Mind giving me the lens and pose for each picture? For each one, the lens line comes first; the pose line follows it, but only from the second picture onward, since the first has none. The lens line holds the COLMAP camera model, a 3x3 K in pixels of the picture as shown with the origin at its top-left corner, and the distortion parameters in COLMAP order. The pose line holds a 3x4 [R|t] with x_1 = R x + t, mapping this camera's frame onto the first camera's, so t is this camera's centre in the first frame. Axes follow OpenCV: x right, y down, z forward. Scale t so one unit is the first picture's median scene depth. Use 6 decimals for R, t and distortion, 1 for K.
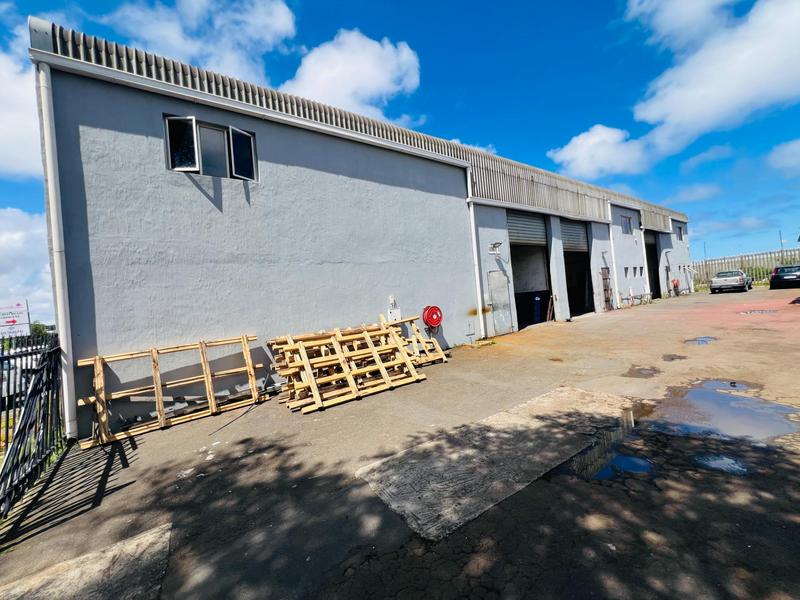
lens RADIAL K [[318.9, 0, 404.3], [0, 318.9, 299.4], [0, 0, 1]] dist [-0.002046, -0.000206]
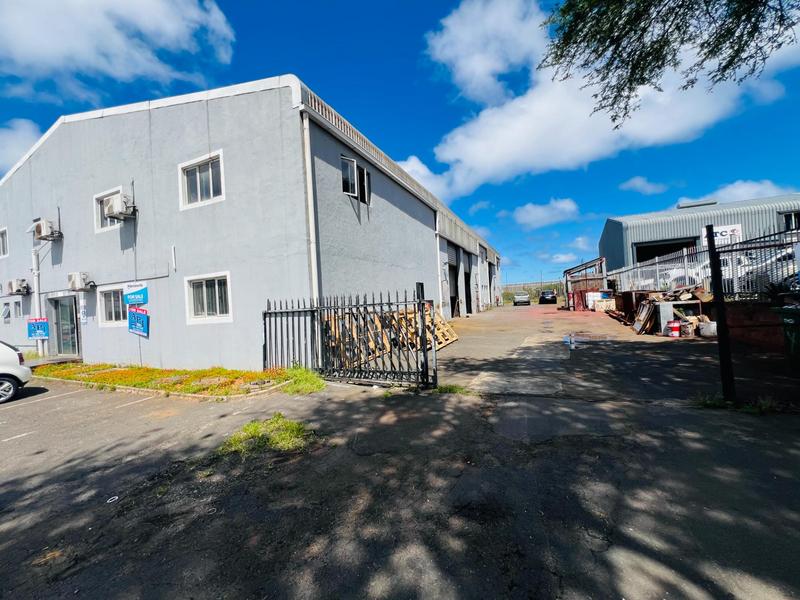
lens RADIAL K [[324.5, 0, 400.0], [0, 324.5, 300.0], [0, 0, 1]] dist [0.003273, -0.000238]
pose [[0.862846, 0.047640, 0.503216, -1.277102], [-0.031276, 0.998673, -0.040918, 0.140023], [-0.504498, 0.019567, 0.863191, -0.418245]]
